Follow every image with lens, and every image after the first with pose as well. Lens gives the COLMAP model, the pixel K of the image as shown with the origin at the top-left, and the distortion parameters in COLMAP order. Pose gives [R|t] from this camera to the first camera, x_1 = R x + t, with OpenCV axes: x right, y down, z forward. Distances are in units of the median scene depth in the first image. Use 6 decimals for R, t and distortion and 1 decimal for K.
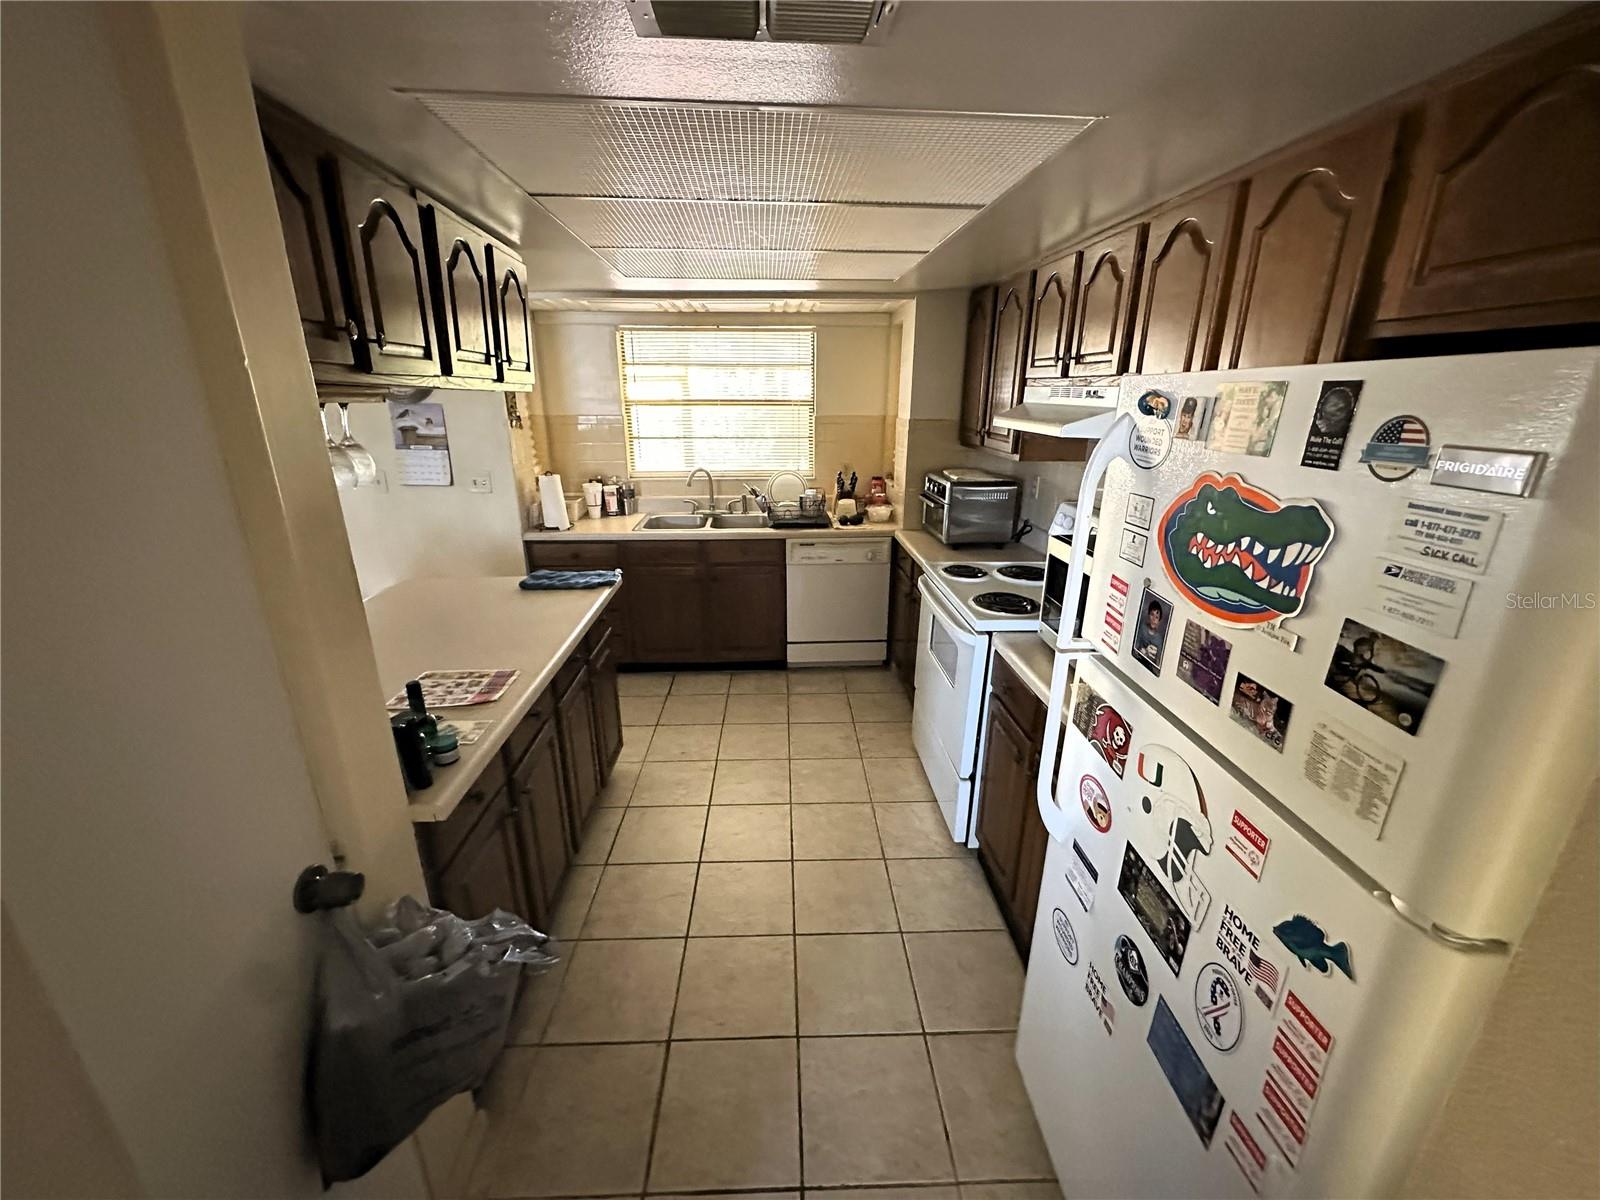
lens RADIAL K [[638.1, 0, 801.1], [0, 638.1, 598.3], [0, 0, 1]] dist [-0.004234, 0.000623]
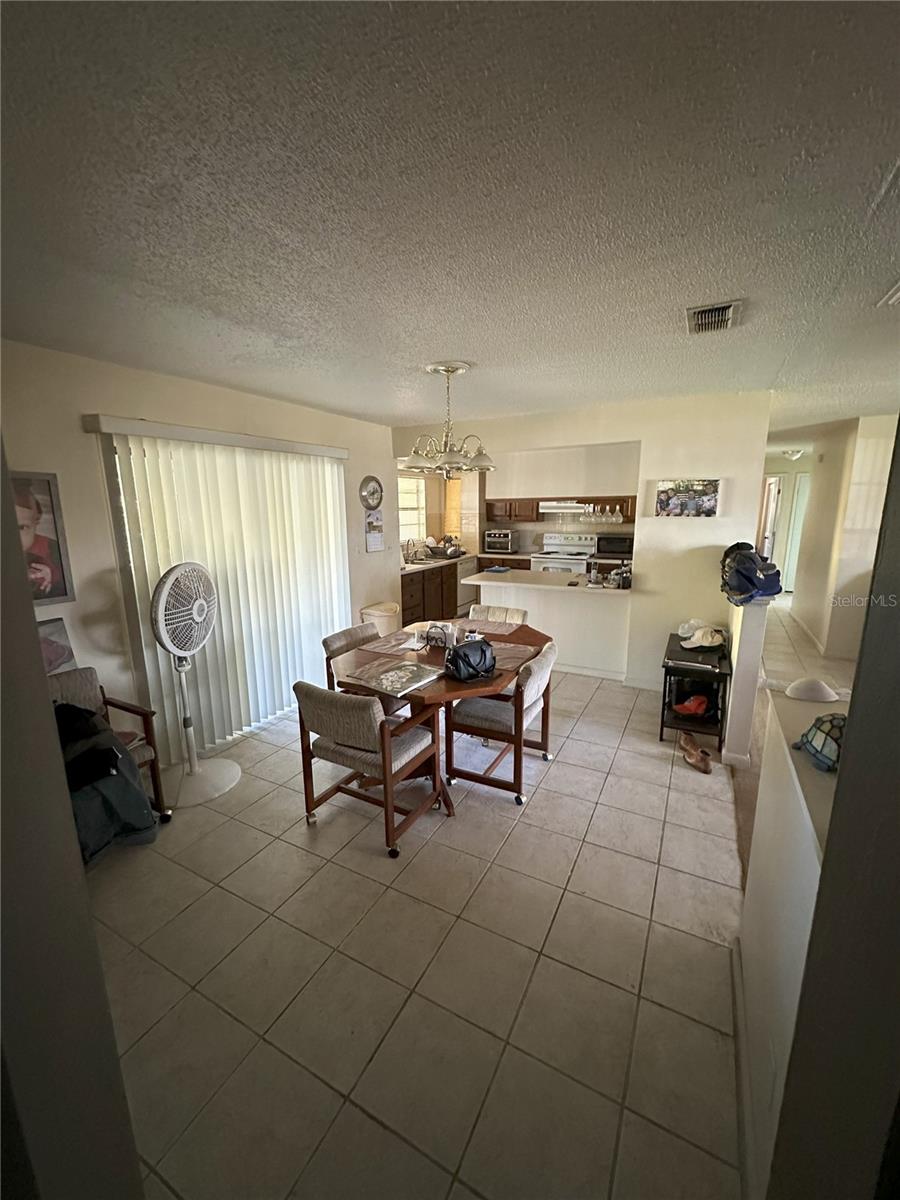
lens RADIAL K [[478.6, 0, 450.0], [0, 478.6, 600.0], [0, 0, 1]] dist [-0.004234, 0.000623]
pose [[0.505572, -0.173312, 0.845198, -1.757229], [0.278720, 0.959900, 0.030109, -0.016121], [-0.816524, 0.220352, 0.533604, 0.074814]]
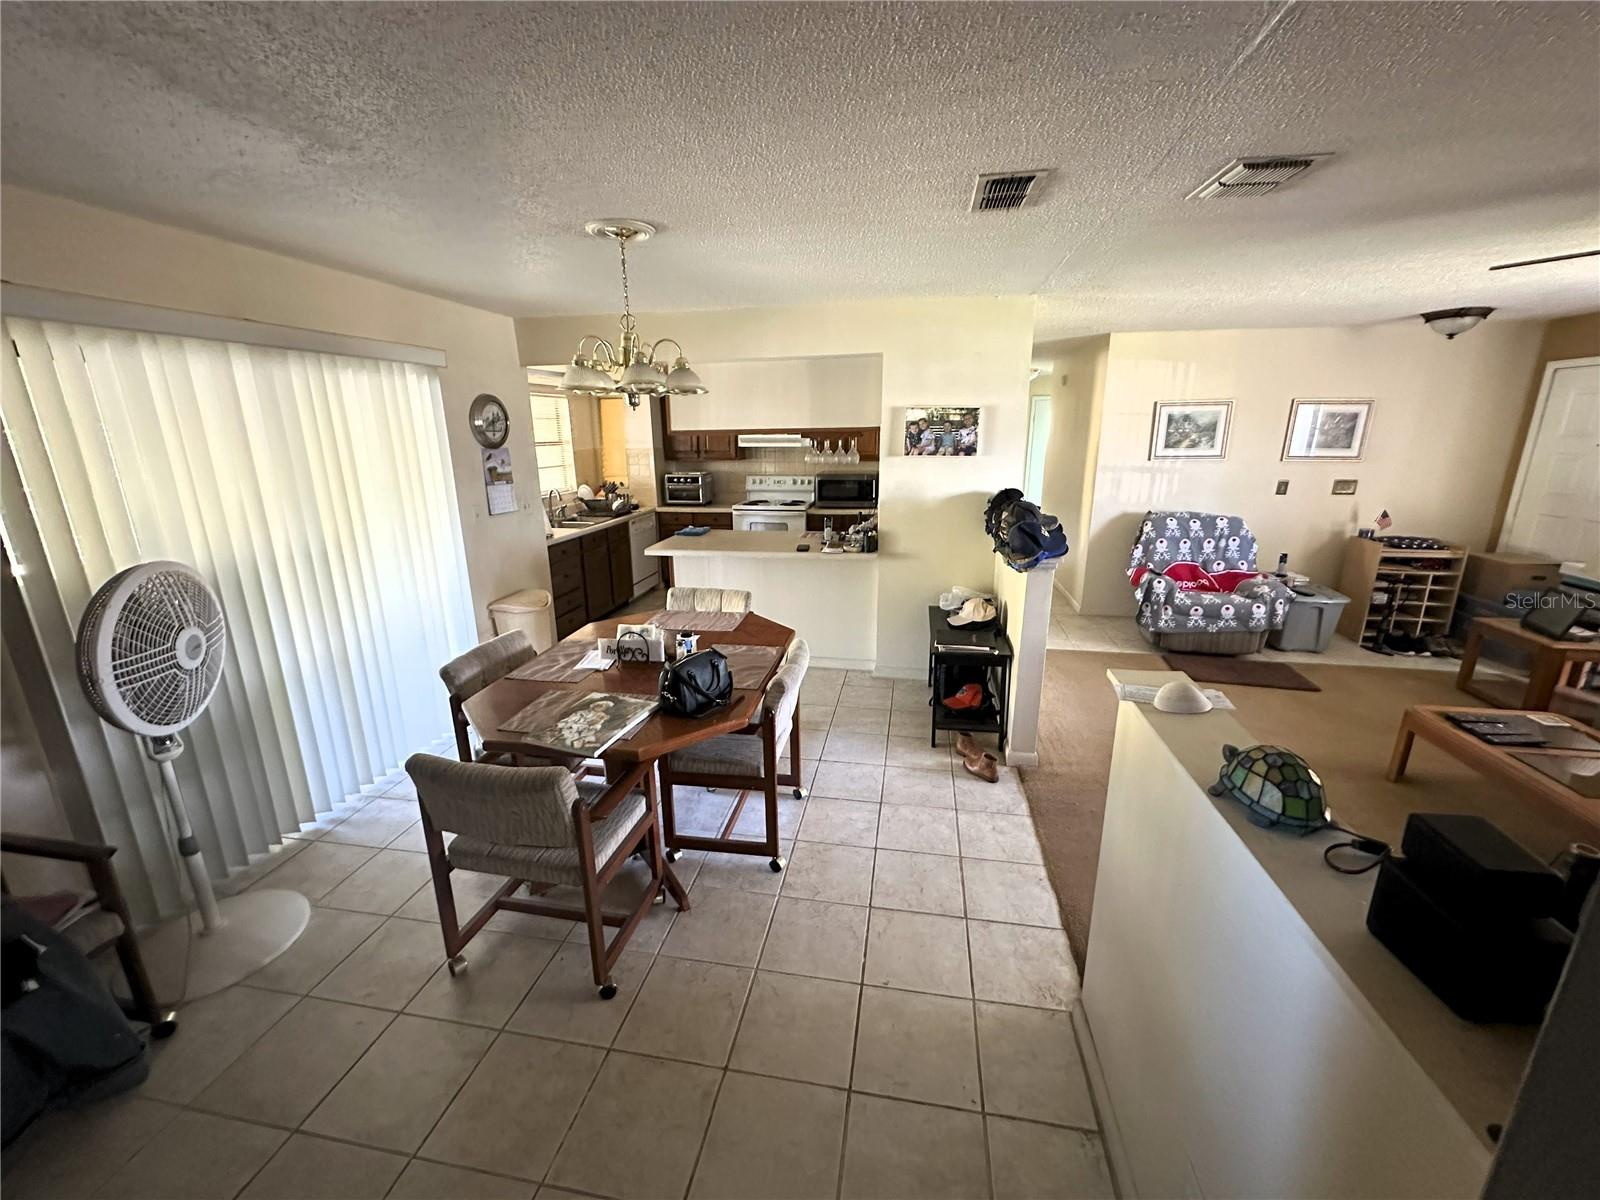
lens RADIAL K [[638.1, 0, 801.1], [0, 638.1, 598.3], [0, 0, 1]] dist [-0.004234, 0.000623]
pose [[0.218514, -0.253839, 0.942241, -1.711139], [0.314509, 0.932370, 0.178242, -0.062412], [-0.923762, 0.257395, 0.283571, 0.154539]]
